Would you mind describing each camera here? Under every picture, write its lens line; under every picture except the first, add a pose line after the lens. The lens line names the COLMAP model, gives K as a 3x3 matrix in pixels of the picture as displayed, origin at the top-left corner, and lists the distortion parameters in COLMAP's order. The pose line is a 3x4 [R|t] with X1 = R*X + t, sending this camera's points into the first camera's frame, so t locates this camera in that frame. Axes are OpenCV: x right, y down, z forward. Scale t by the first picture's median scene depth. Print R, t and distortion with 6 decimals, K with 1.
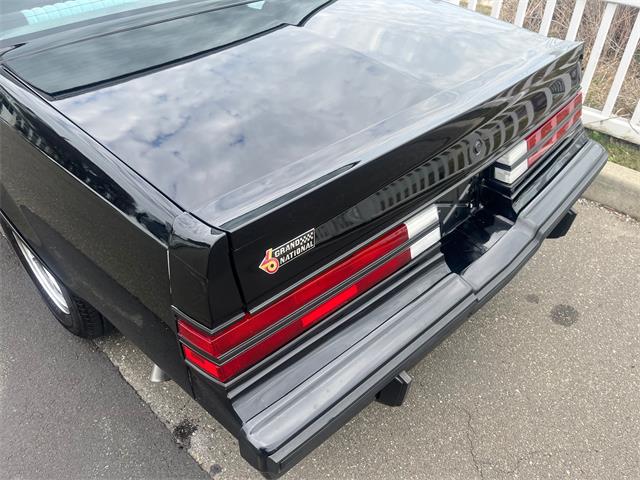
lens RADIAL K [[489.9, 0, 319.3], [0, 489.9, 242.7], [0, 0, 1]] dist [0.063671, -0.104397]
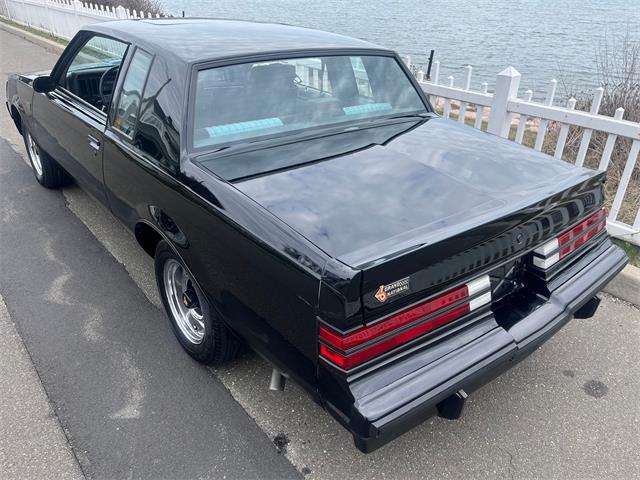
lens RADIAL K [[488.6, 0, 320.0], [0, 488.6, 240.0], [0, 0, 1]] dist [0.070401, -0.116185]
pose [[0.992784, 0.074359, -0.094079, -0.098565], [-0.091617, 0.976520, -0.194977, 0.119214], [0.077372, 0.202189, 0.976285, -0.366572]]
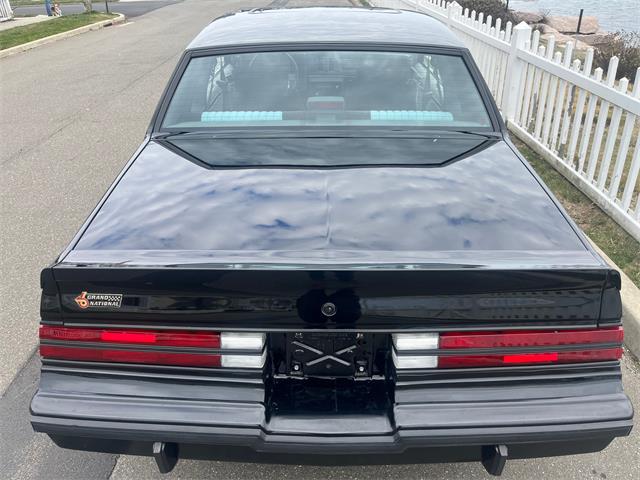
lens RADIAL K [[472.6, 0, 325.2], [0, 472.6, 238.1], [0, 0, 1]] dist [0.072294, -0.090912]
pose [[0.688454, 0.349282, -0.635636, 0.781589], [-0.443887, 0.896008, 0.011585, -0.291950], [0.573581, 0.274175, 0.771902, 0.142214]]
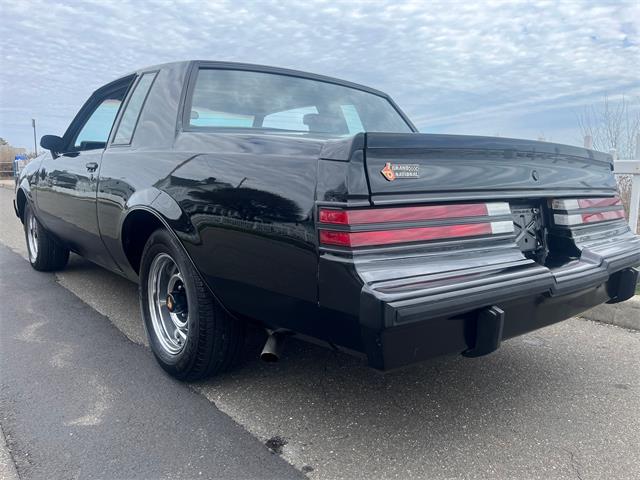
lens RADIAL K [[488.6, 0, 320.0], [0, 488.6, 240.0], [0, 0, 1]] dist [0.070401, -0.116185]
pose [[0.993206, 0.015306, -0.115359, -0.079485], [-0.072576, 0.856372, -0.511234, 0.566745], [0.090965, 0.516133, 0.851664, -0.064538]]
